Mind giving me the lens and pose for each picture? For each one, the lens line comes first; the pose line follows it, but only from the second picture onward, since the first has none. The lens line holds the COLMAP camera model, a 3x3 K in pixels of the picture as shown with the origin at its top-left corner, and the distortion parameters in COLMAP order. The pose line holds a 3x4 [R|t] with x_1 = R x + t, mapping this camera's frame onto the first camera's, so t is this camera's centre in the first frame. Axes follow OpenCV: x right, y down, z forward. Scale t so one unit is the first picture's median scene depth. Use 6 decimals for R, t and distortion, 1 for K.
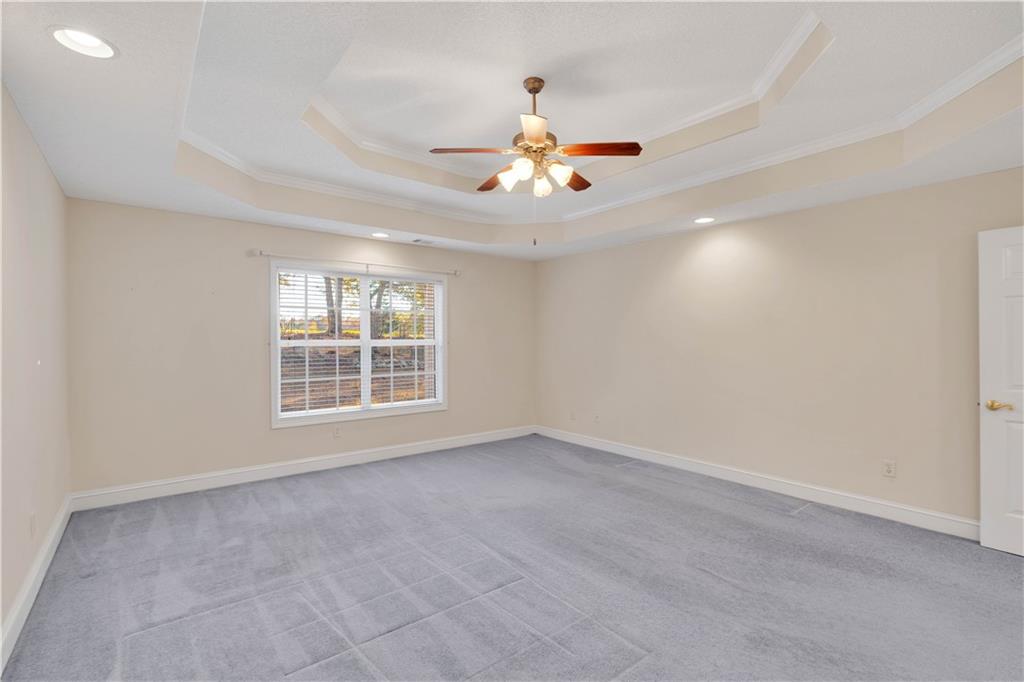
lens RADIAL K [[460.0, 0, 520.2], [0, 460.0, 340.7], [0, 0, 1]] dist [-0.001557, 0.002475]
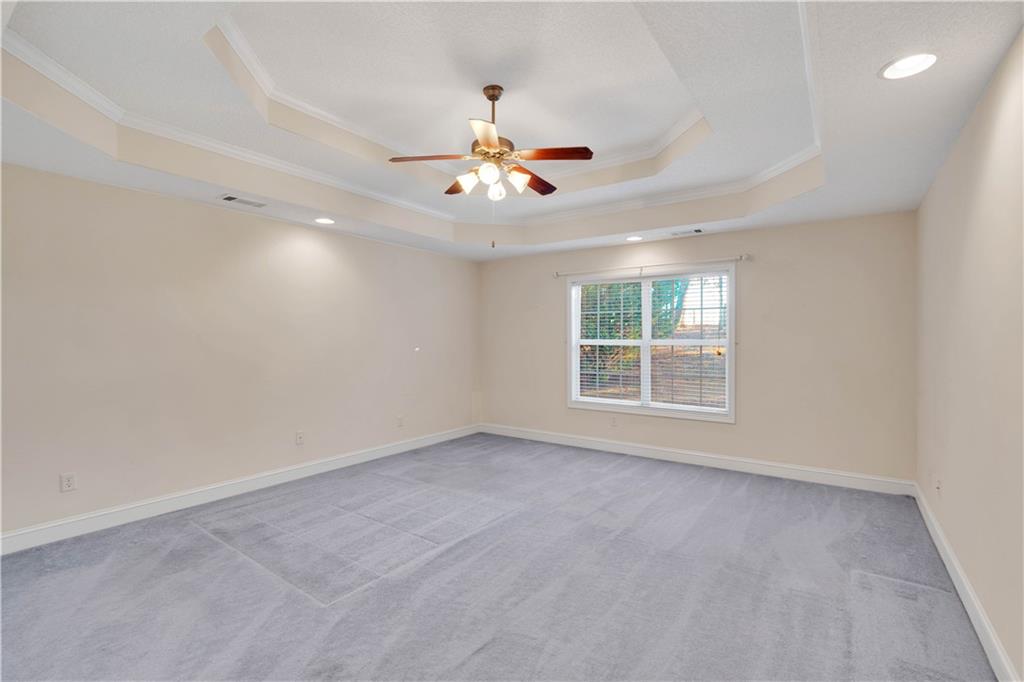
lens RADIAL K [[460.0, 0, 520.9], [0, 460.0, 339.2], [0, 0, 1]] dist [-0.001557, 0.002475]
pose [[0.285043, 0.001341, -0.958514, 0.688348], [-0.005552, 0.999985, -0.000252, -0.000644], [0.958499, 0.005394, 0.285046, 0.509130]]
